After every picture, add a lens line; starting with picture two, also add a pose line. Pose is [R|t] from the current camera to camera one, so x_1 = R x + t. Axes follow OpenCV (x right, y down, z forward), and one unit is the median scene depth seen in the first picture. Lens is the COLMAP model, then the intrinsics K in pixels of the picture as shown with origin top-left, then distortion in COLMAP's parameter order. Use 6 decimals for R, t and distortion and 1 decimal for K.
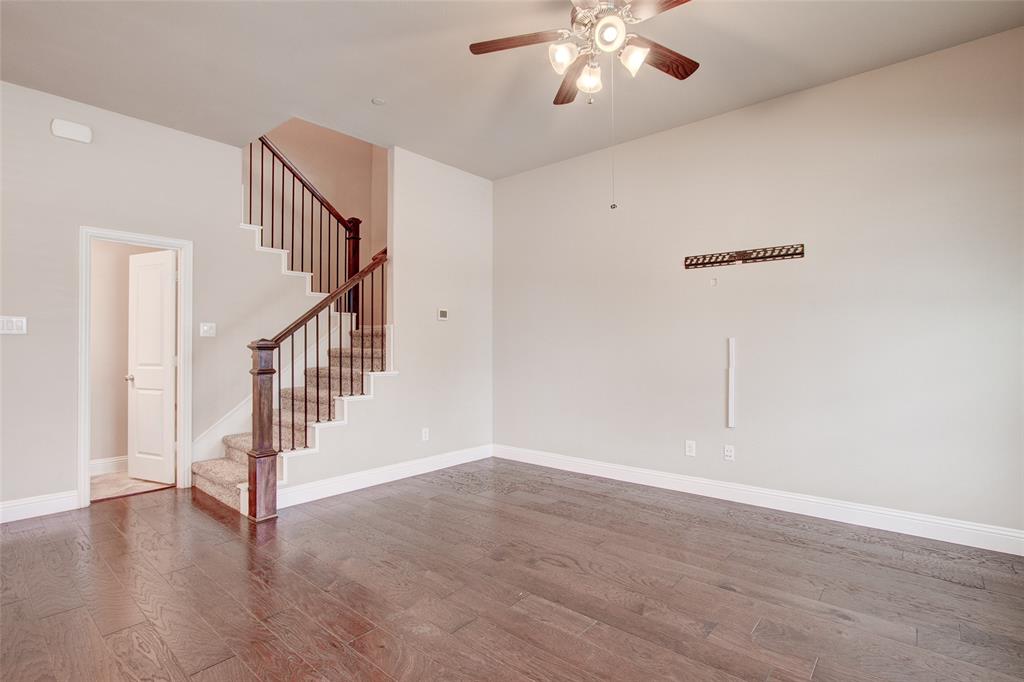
lens RADIAL K [[497.0, 0, 501.1], [0, 497.0, 337.6], [0, 0, 1]] dist [-0.017408, 0.000304]
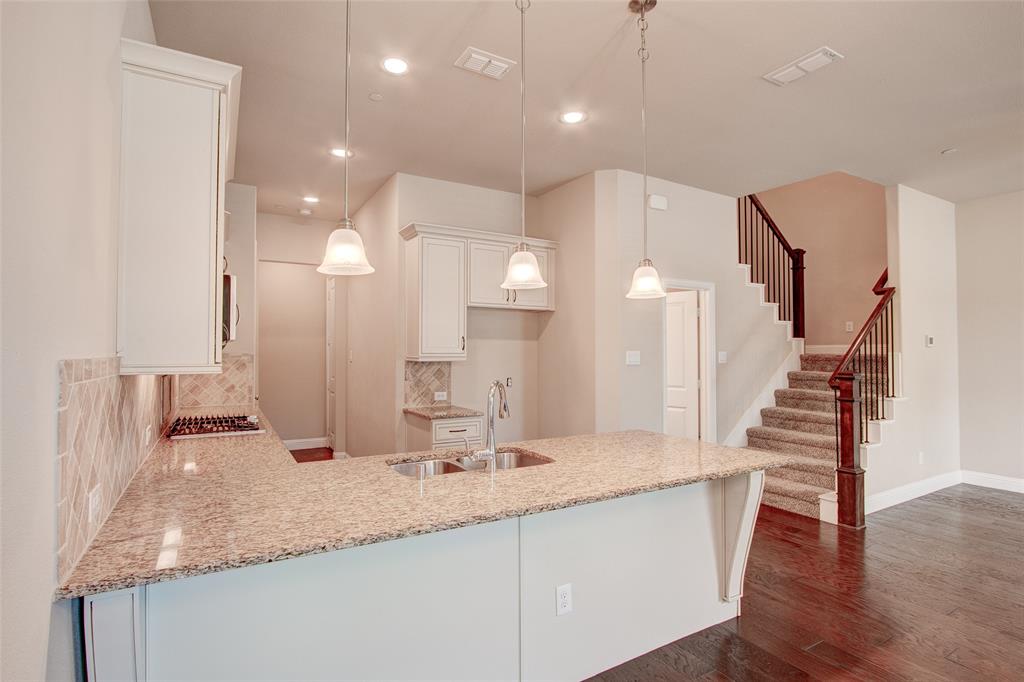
lens RADIAL K [[497.0, 0, 501.1], [0, 497.0, 337.6], [0, 0, 1]] dist [-0.017408, 0.000304]
pose [[0.943072, -0.004090, -0.332565, -0.667342], [0.001501, 0.999967, -0.008042, -0.051137], [0.332586, 0.007085, 0.943046, -0.268451]]
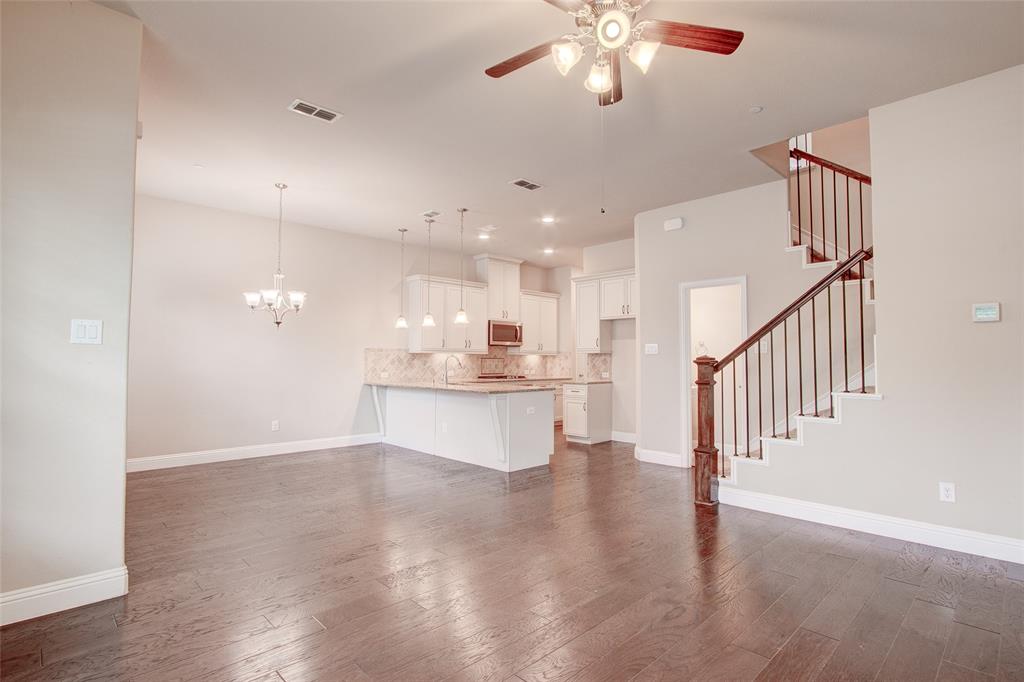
lens RADIAL K [[497.0, 0, 501.1], [0, 497.0, 337.6], [0, 0, 1]] dist [-0.017408, 0.000304]
pose [[-0.102827, -0.041994, -0.993812, 0.602075], [0.018415, 0.998857, -0.044113, 0.002961], [0.994529, -0.022837, -0.101936, 0.484846]]
